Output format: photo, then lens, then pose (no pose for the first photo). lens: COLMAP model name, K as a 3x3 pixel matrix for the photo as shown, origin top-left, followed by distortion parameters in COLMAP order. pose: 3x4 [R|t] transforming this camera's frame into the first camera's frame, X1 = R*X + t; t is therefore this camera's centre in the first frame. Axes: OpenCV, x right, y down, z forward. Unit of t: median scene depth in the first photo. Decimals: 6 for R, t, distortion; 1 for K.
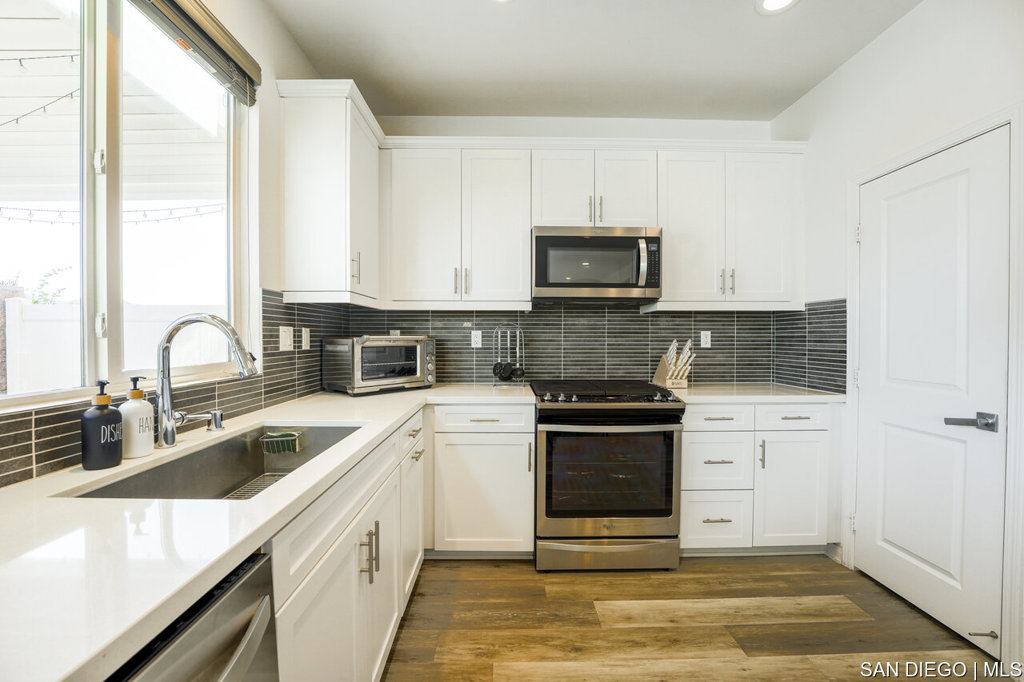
lens RADIAL K [[416.7, 0, 512.7], [0, 416.7, 340.1], [0, 0, 1]] dist [-0.025588, 0.002787]
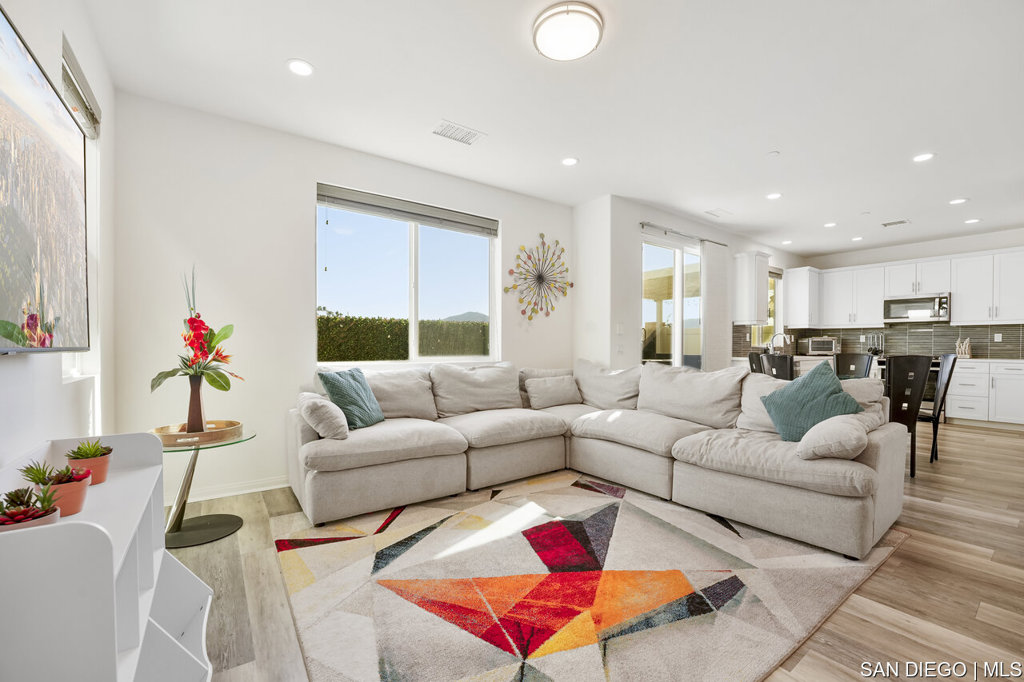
lens RADIAL K [[416.7, 0, 514.1], [0, 416.7, 348.4], [0, 0, 1]] dist [-0.025588, 0.002787]
pose [[0.574664, 0.008627, -0.818344, 0.939029], [-0.010400, 0.999941, 0.003239, 0.091065], [0.818323, 0.006650, 0.574720, -2.773817]]
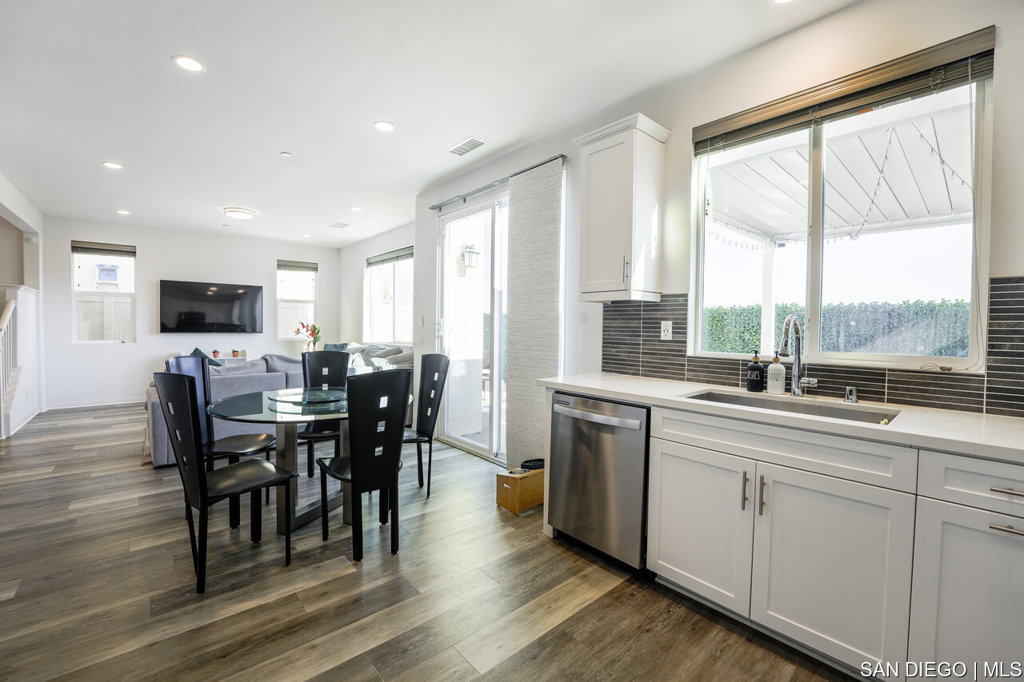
lens RADIAL K [[416.7, 0, 488.5], [0, 416.7, 335.8], [0, 0, 1]] dist [-0.025588, 0.002787]
pose [[-0.778136, 0.001250, -0.628094, 0.617742], [-0.021339, 0.999368, 0.028426, -0.002228], [0.627733, 0.035522, -0.777618, 0.798739]]
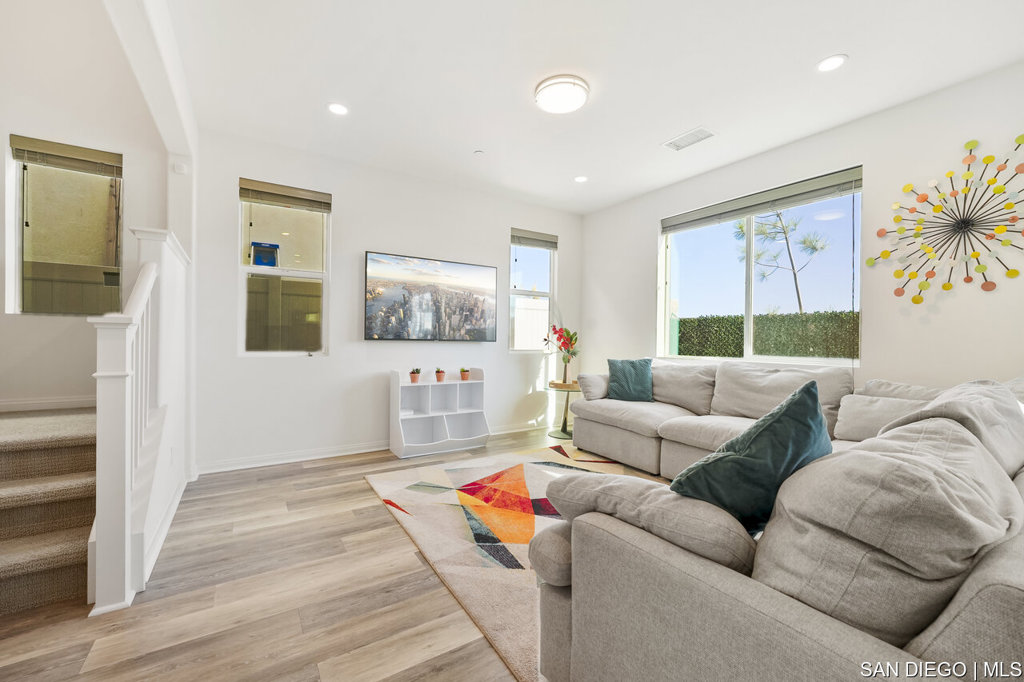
lens RADIAL K [[416.7, 0, 493.5], [0, 416.7, 345.0], [0, 0, 1]] dist [-0.025588, 0.002787]
pose [[-0.864419, -0.006162, -0.502735, 1.003035], [-0.018314, 0.999647, 0.019237, 0.082311], [0.502439, 0.025836, -0.864227, -1.101680]]
